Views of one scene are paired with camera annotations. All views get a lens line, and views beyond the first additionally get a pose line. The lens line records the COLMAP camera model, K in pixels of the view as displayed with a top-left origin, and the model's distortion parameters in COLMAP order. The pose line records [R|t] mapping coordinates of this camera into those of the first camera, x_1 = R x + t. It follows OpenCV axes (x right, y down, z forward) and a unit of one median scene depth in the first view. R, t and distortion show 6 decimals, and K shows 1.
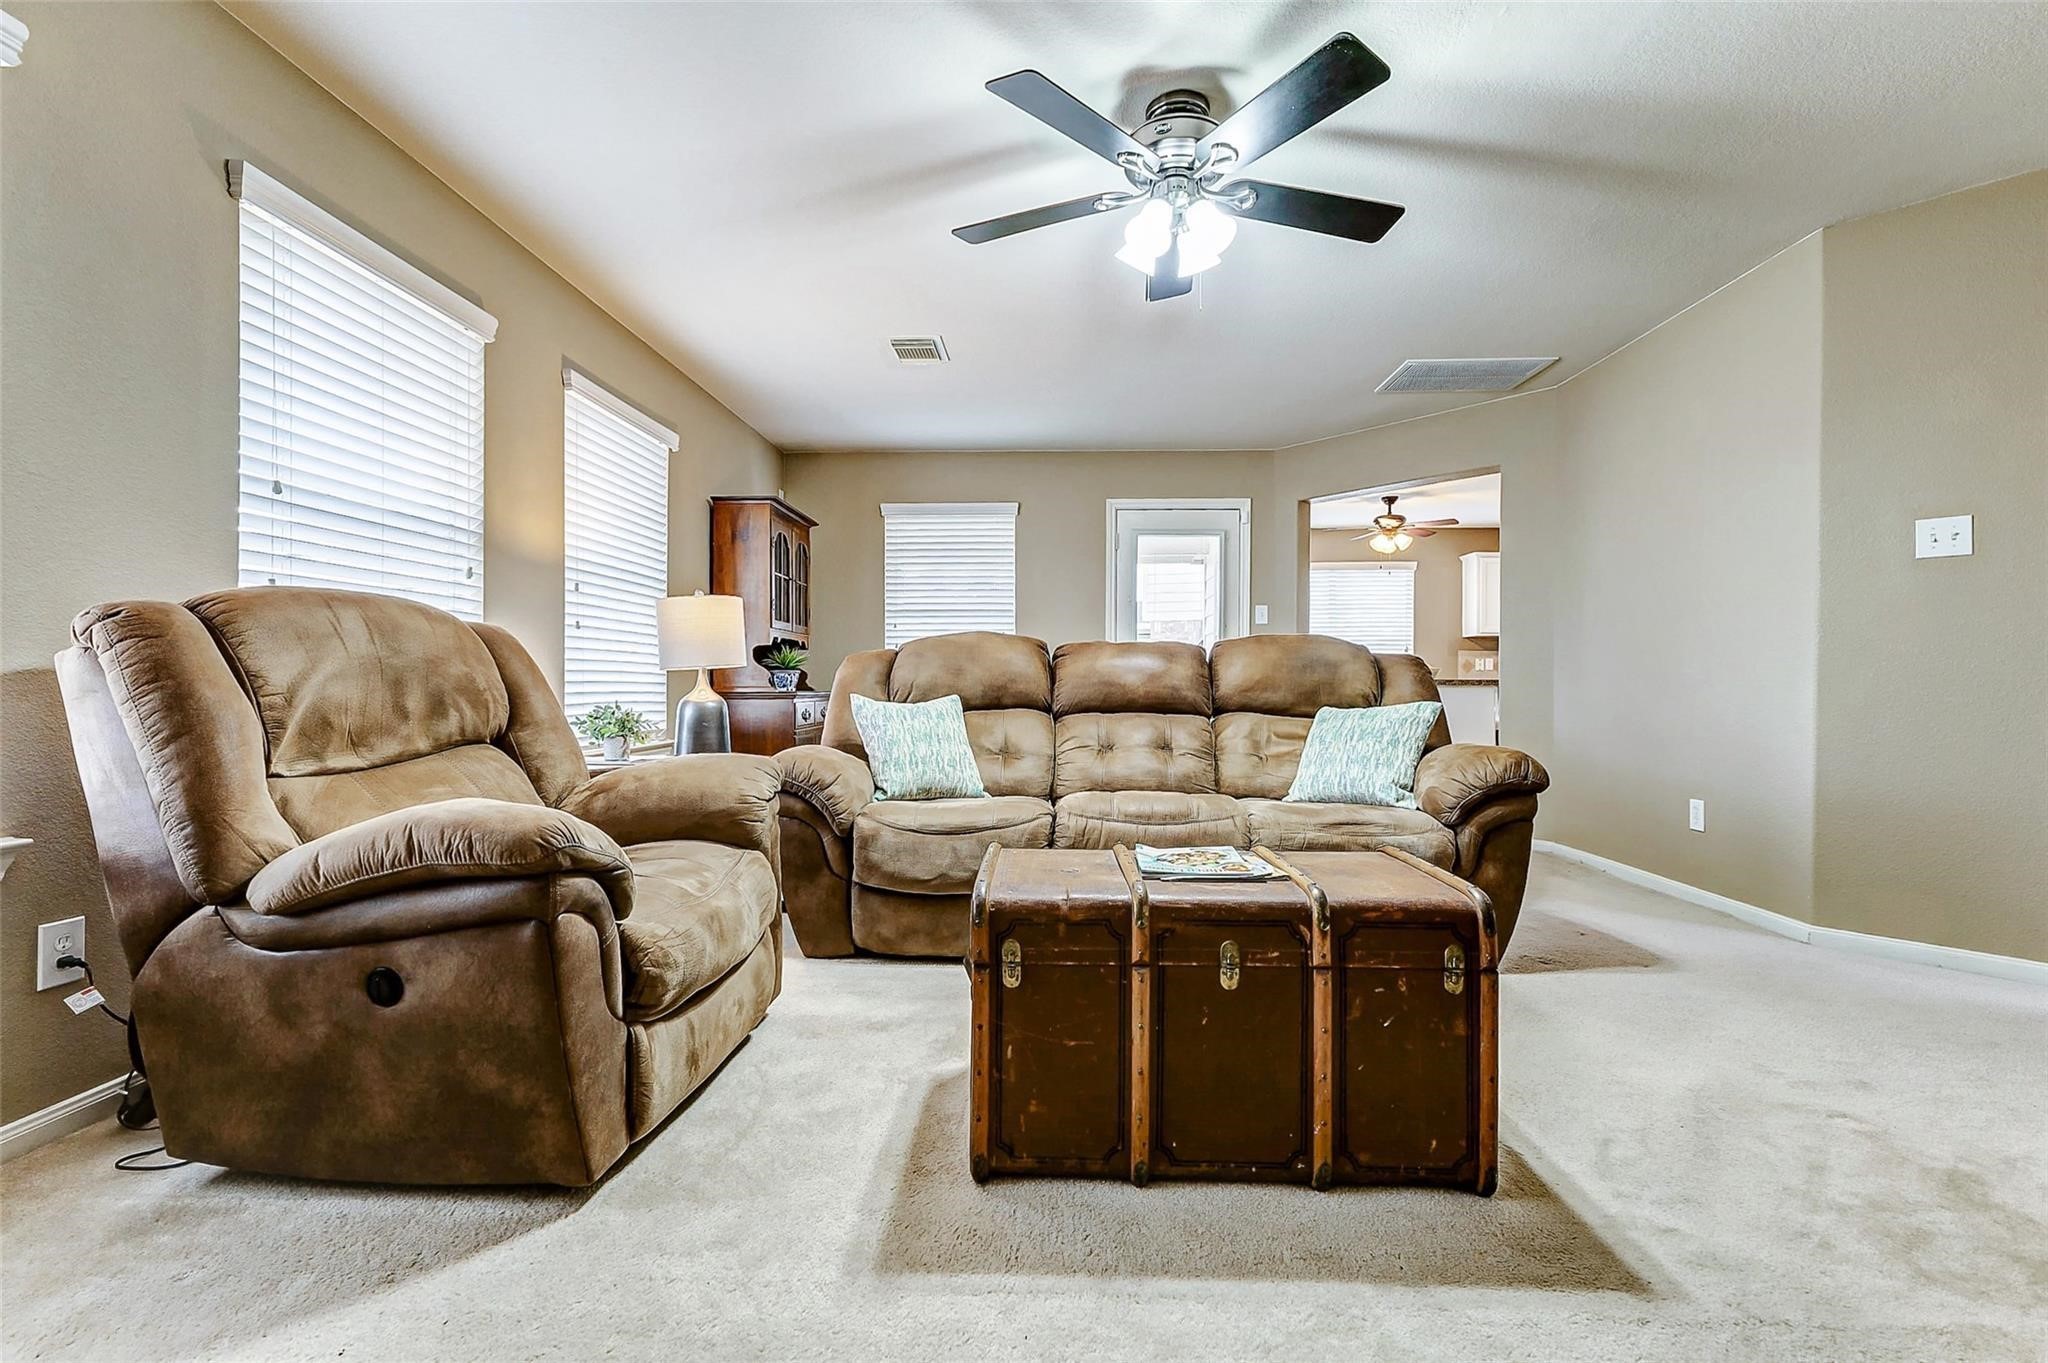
lens RADIAL K [[921.4, 0, 1024.0], [0, 921.4, 681.5], [0, 0, 1]] dist [0.014498, 0.000446]
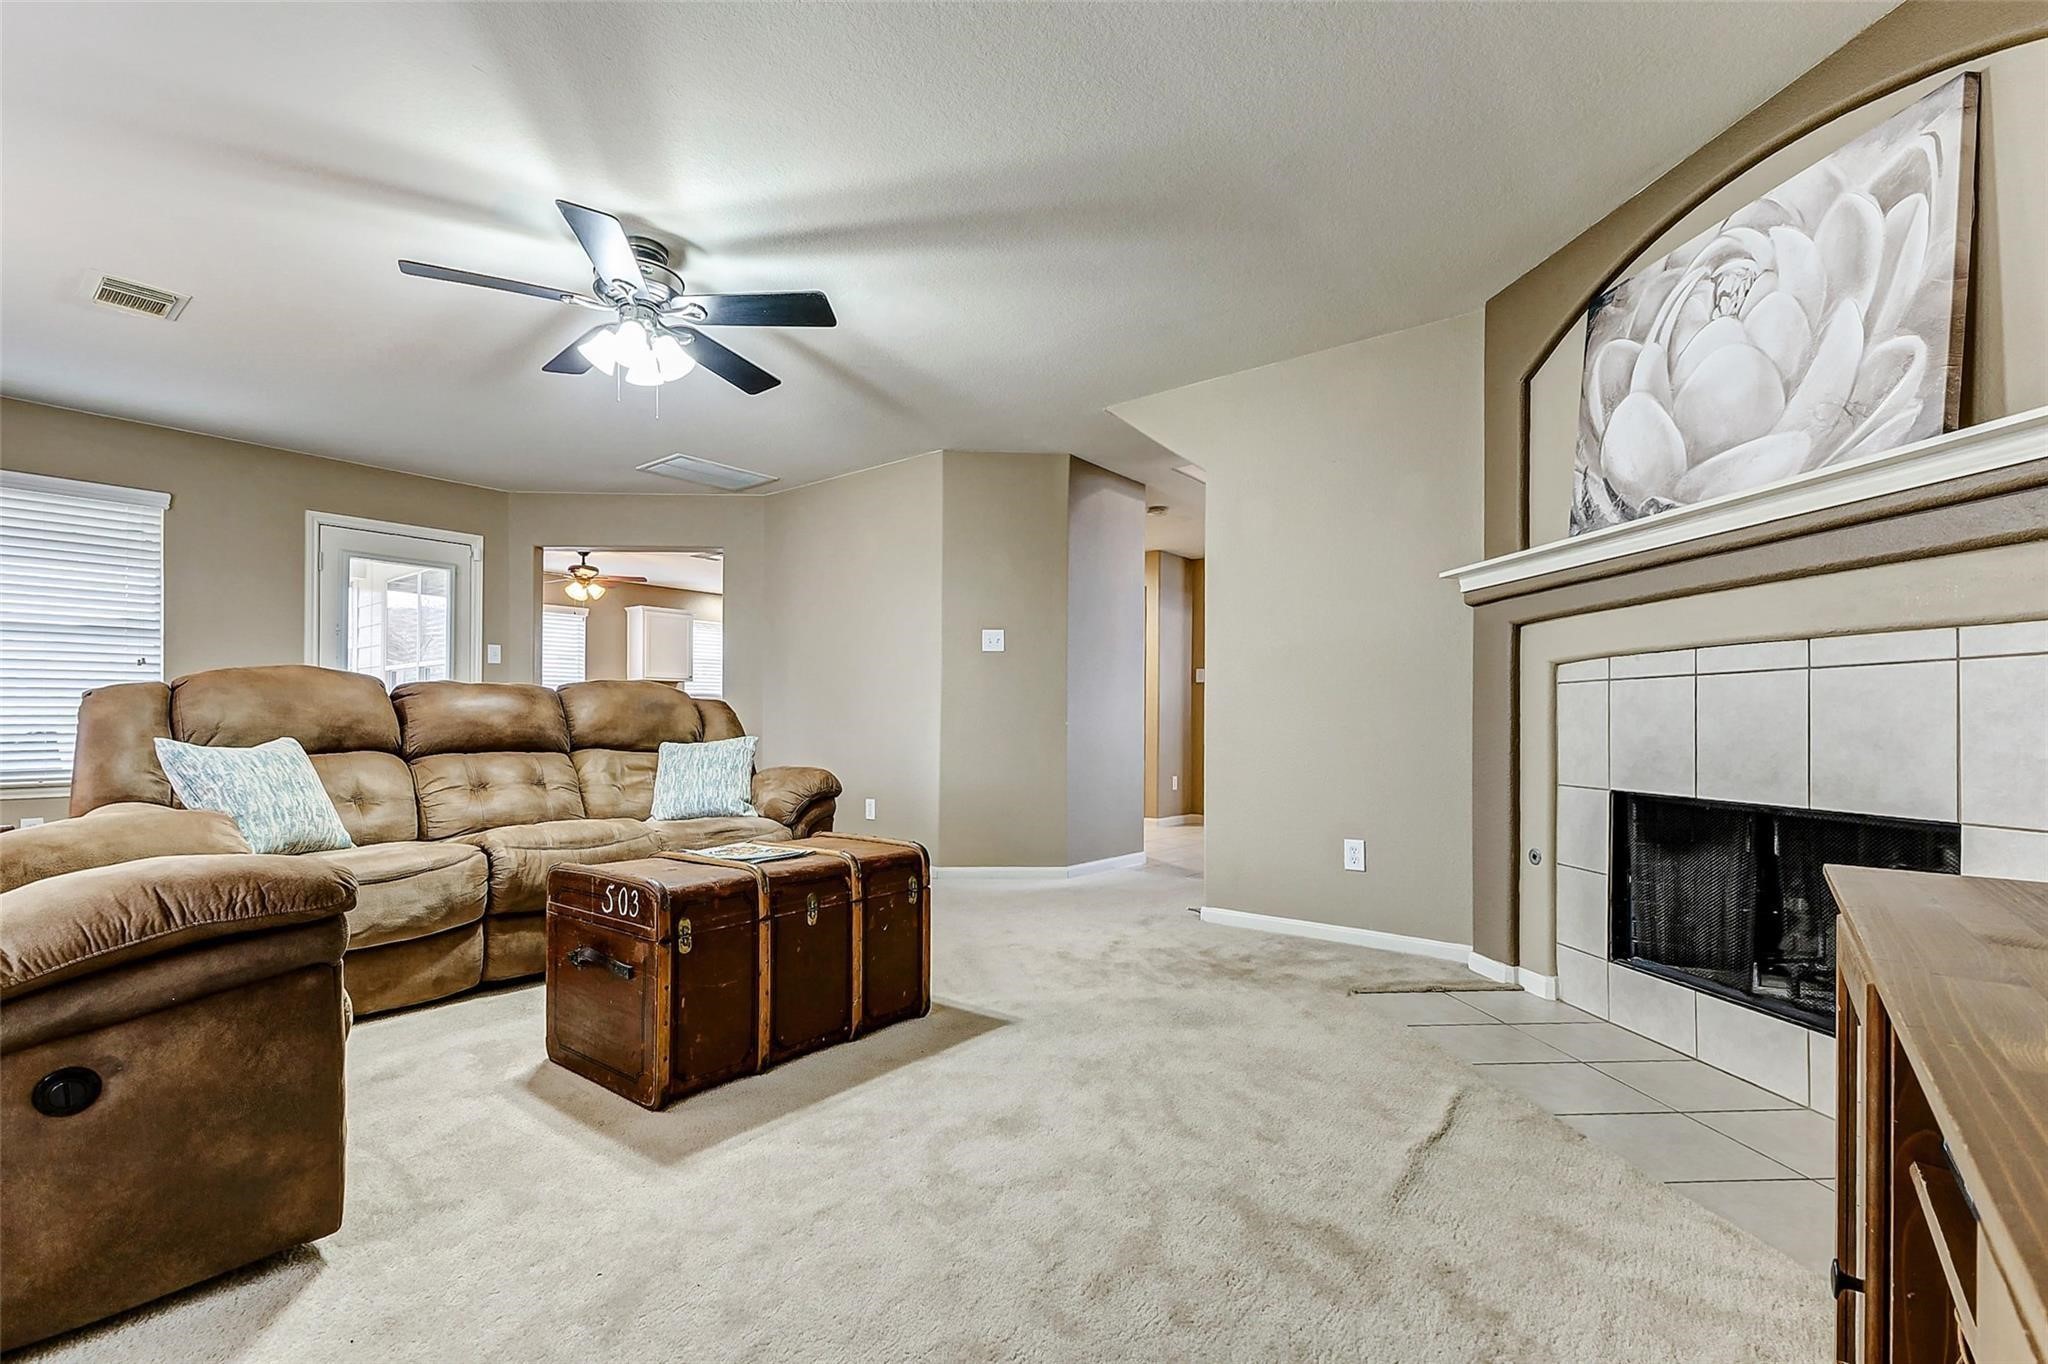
lens RADIAL K [[914.4, 0, 1023.6], [0, 914.4, 716.9], [0, 0, 1]] dist [-0.000241, 0.000258]
pose [[0.586334, 0.001855, 0.810068, -0.413445], [0.001311, 0.999994, -0.003240, -0.001387], [-0.810069, 0.002962, 0.586328, -0.084486]]
